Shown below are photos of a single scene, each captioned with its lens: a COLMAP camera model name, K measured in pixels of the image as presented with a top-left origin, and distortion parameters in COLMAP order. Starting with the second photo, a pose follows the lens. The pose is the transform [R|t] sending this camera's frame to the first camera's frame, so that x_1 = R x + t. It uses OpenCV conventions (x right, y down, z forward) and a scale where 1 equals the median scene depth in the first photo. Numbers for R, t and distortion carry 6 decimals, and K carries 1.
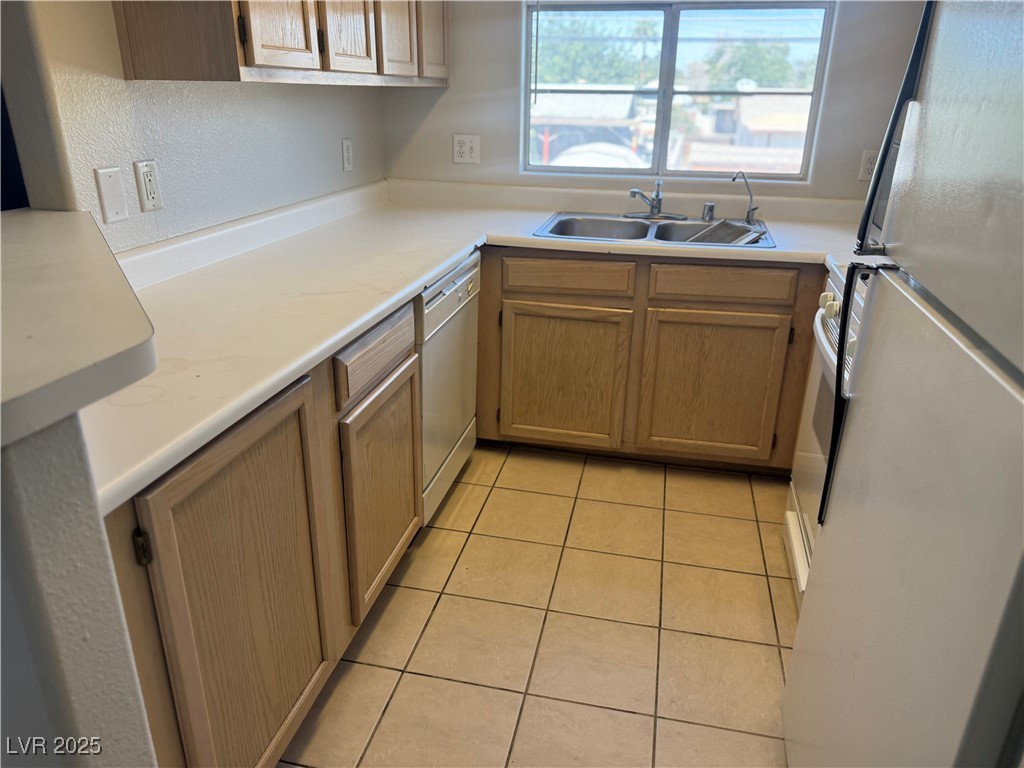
lens RADIAL K [[728.6, 0, 512.0], [0, 728.6, 384.0], [0, 0, 1]] dist [0.116529, -0.194818]
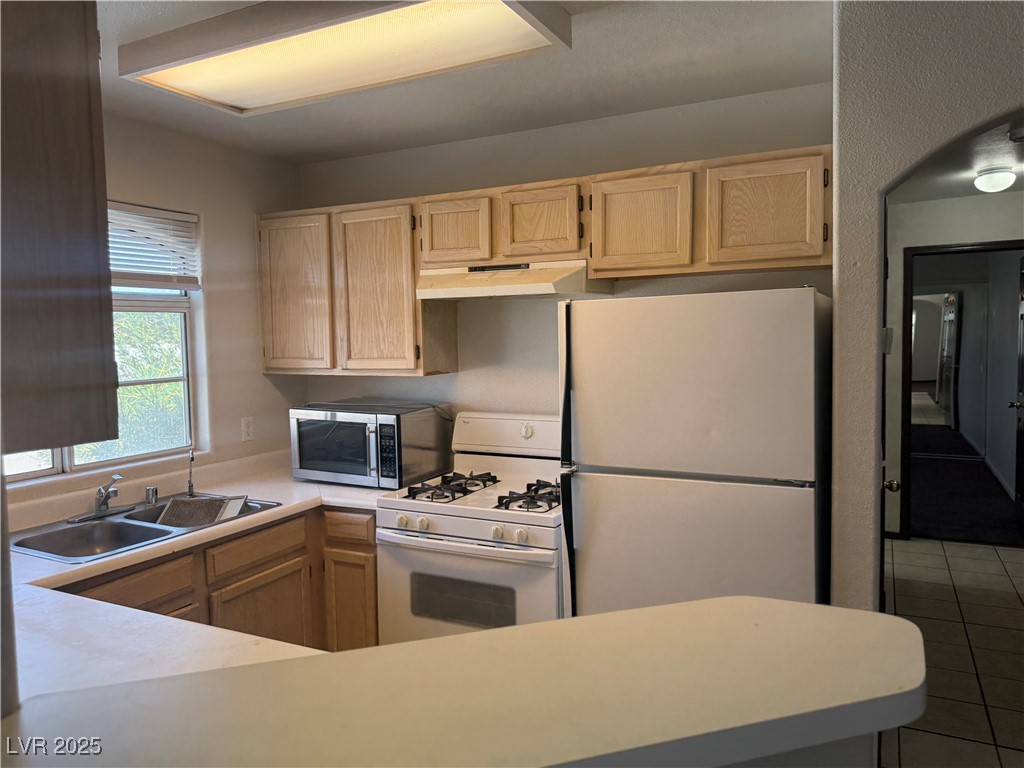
lens RADIAL K [[728.6, 0, 512.0], [0, 728.6, 384.0], [0, 0, 1]] dist [0.116529, -0.194818]
pose [[0.249488, -0.082799, 0.964832, -0.671802], [0.379585, 0.924966, -0.018776, -0.201397], [-0.890882, 0.370920, 0.262198, 0.297907]]
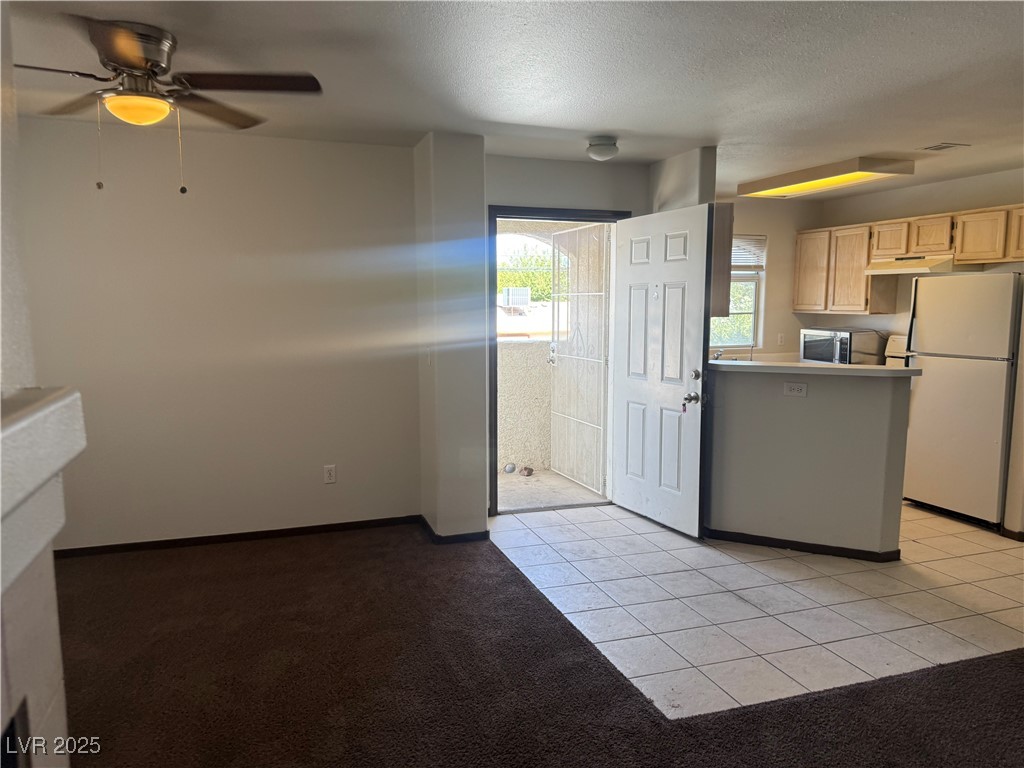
lens RADIAL K [[731.7, 0, 497.3], [0, 731.7, 389.4], [0, 0, 1]] dist [0.057953, -0.100536]
pose [[0.857113, -0.076614, 0.509399, -1.861771], [0.203888, 0.958579, -0.198889, 0.190978], [-0.473061, 0.274330, 0.837231, -0.671390]]
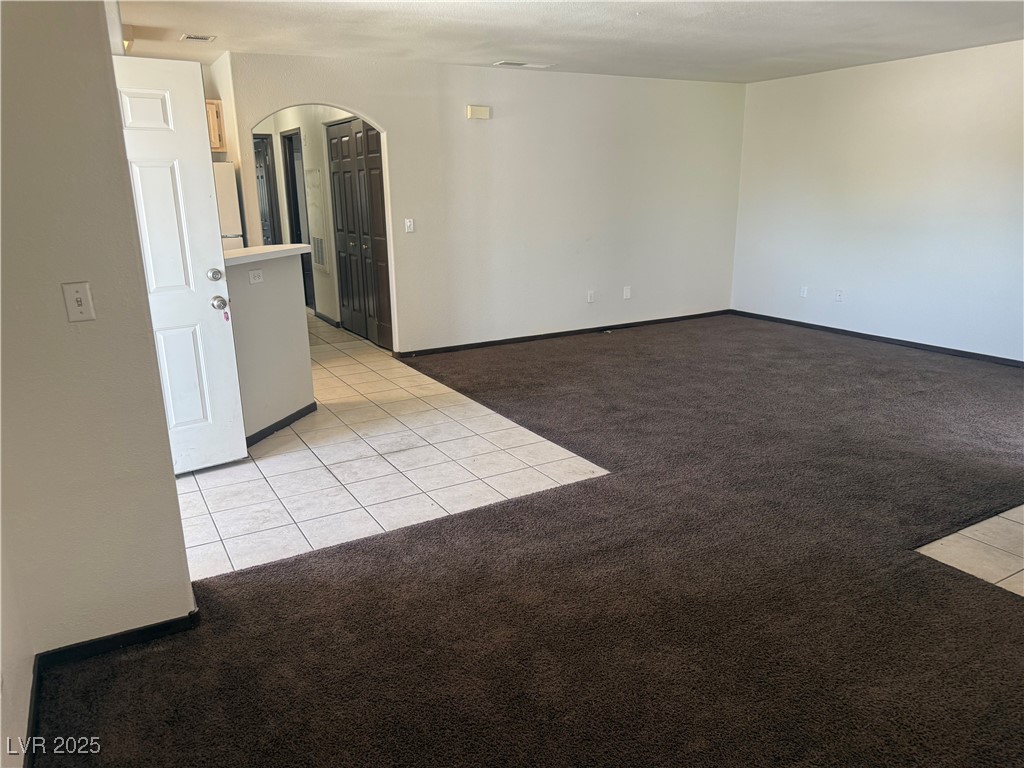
lens RADIAL K [[722.5, 0, 495.5], [0, 722.5, 385.4], [0, 0, 1]] dist [0.151571, -0.146060]
pose [[-0.670584, -0.202484, 0.713665, -2.053509], [0.279919, 0.821846, 0.496200, -0.520250], [-0.686995, 0.532512, -0.494437, 1.090976]]
